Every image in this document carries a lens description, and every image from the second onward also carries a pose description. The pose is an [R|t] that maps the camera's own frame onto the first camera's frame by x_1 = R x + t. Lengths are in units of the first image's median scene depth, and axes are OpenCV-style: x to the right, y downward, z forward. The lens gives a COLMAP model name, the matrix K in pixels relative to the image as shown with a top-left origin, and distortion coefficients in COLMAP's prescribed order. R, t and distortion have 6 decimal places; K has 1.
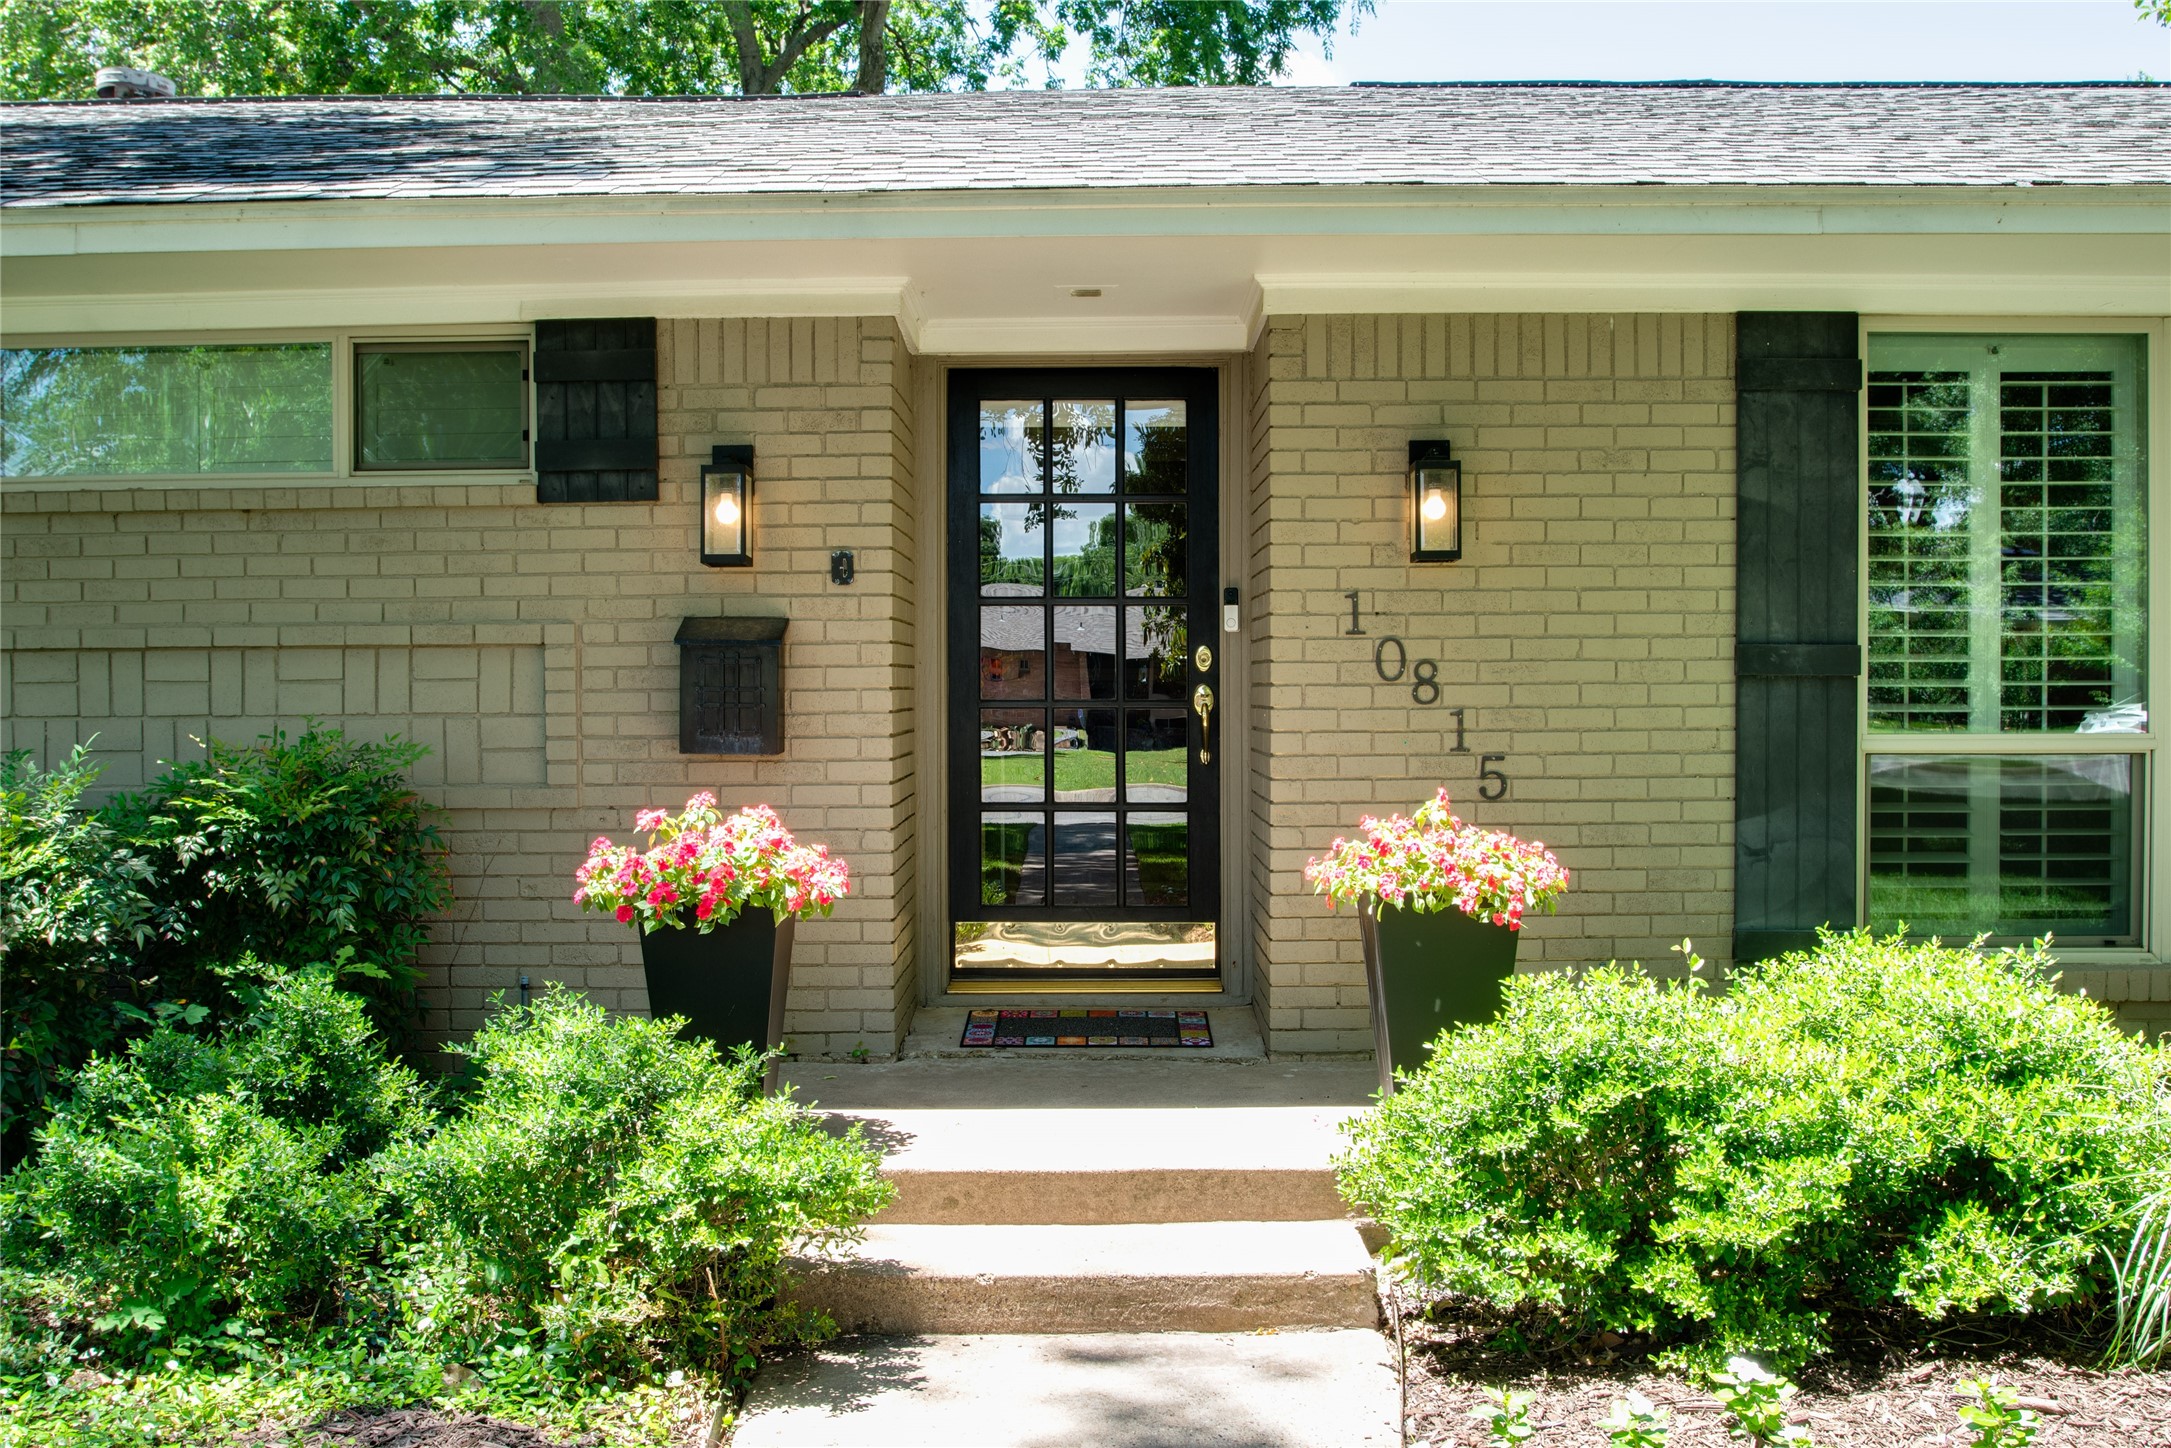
lens RADIAL K [[1729.7, 0, 1086.7], [0, 1729.7, 717.5], [0, 0, 1]] dist [0.000116, 0.001093]
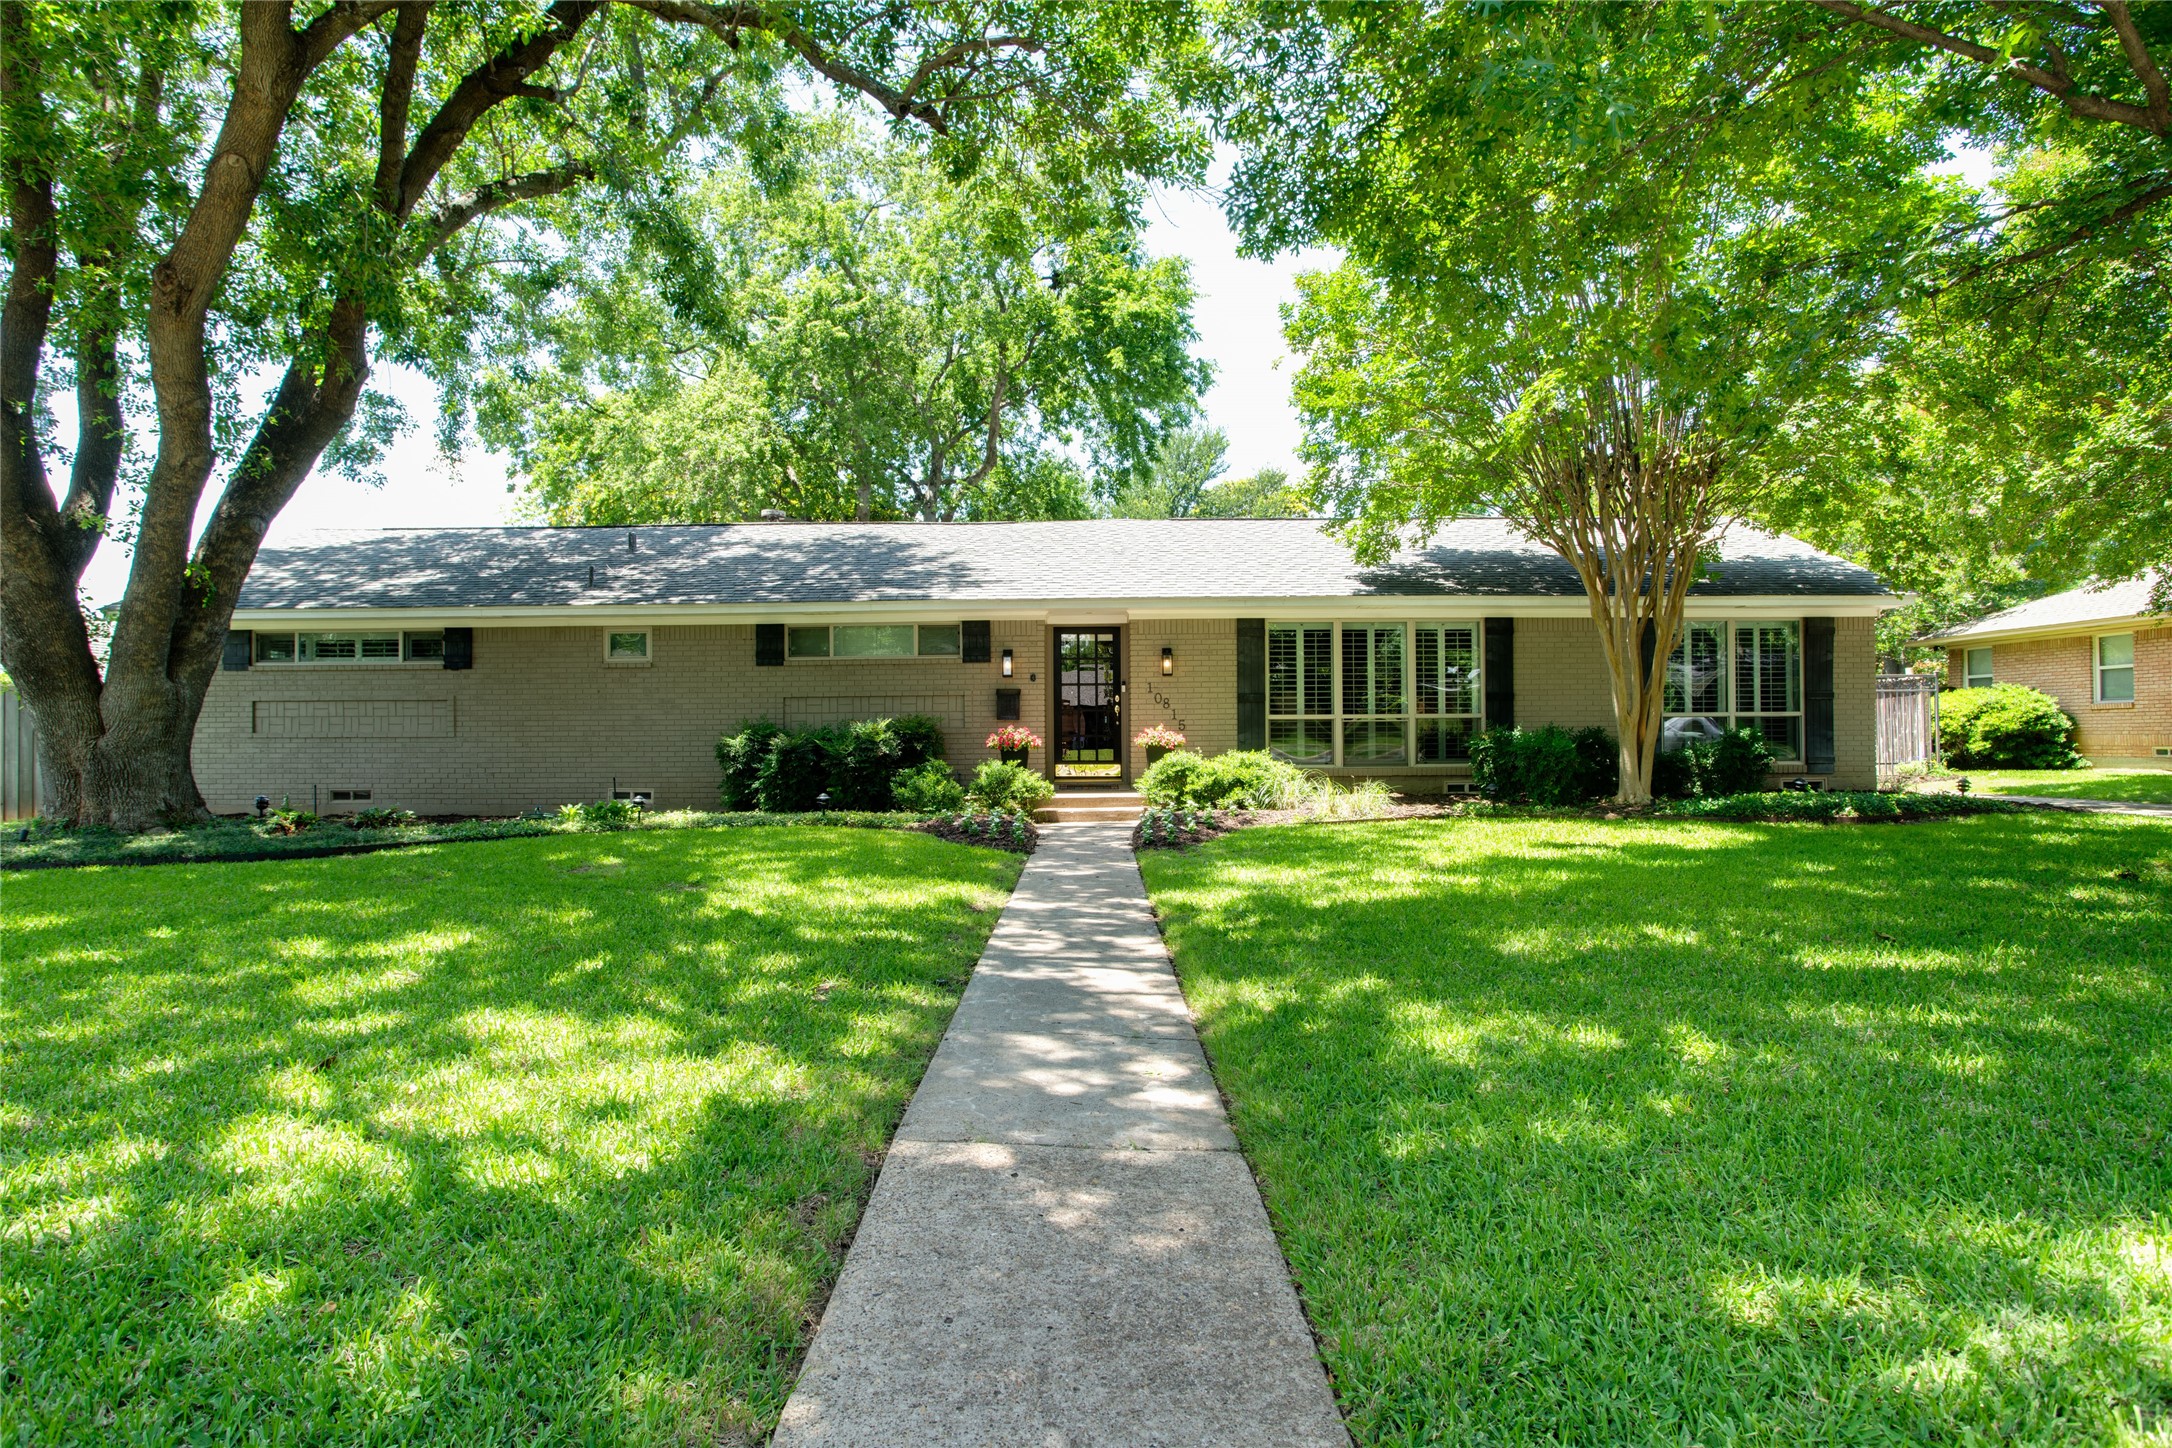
lens RADIAL K [[1730.4, 0, 1084.6], [0, 1730.4, 723.1], [0, 0, 1]] dist [0.000116, 0.001093]
pose [[0.999921, -0.003218, 0.012187, -0.064199], [0.003599, 0.999500, -0.031402, 0.167000], [-0.012080, 0.031444, 0.999433, -3.378744]]
